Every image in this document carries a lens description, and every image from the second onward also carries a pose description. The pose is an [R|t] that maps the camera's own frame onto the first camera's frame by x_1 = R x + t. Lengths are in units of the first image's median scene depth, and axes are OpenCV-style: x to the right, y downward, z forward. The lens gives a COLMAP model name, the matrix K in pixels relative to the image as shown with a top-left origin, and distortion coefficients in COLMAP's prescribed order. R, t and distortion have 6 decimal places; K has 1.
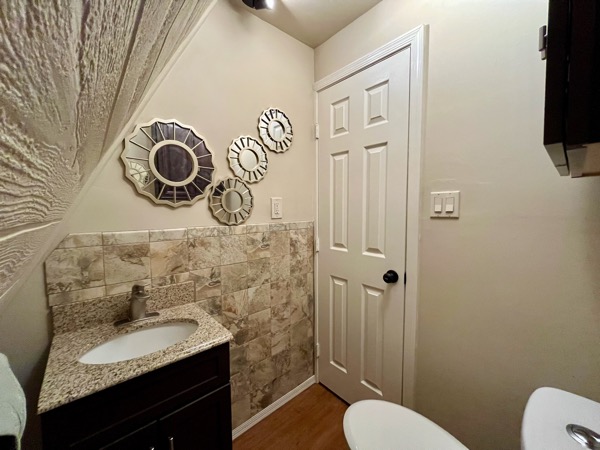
lens RADIAL K [[242.6, 0, 299.5], [0, 242.6, 224.4], [0, 0, 1]] dist [-0.001920, -0.000423]
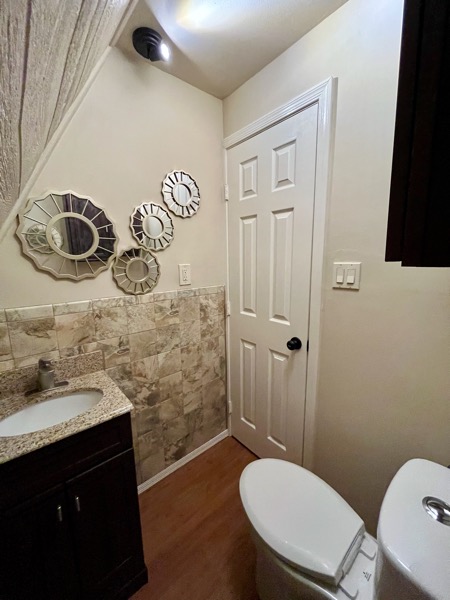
lens RADIAL K [[242.6, 0, 225.6], [0, 242.6, 299.5], [0, 0, 1]] dist [-0.001920, -0.000423]
pose [[0.999801, -0.007568, -0.018466, 0.108470], [0.009475, 0.994375, 0.105492, -0.082103], [0.017564, -0.105646, 0.994249, -0.002327]]
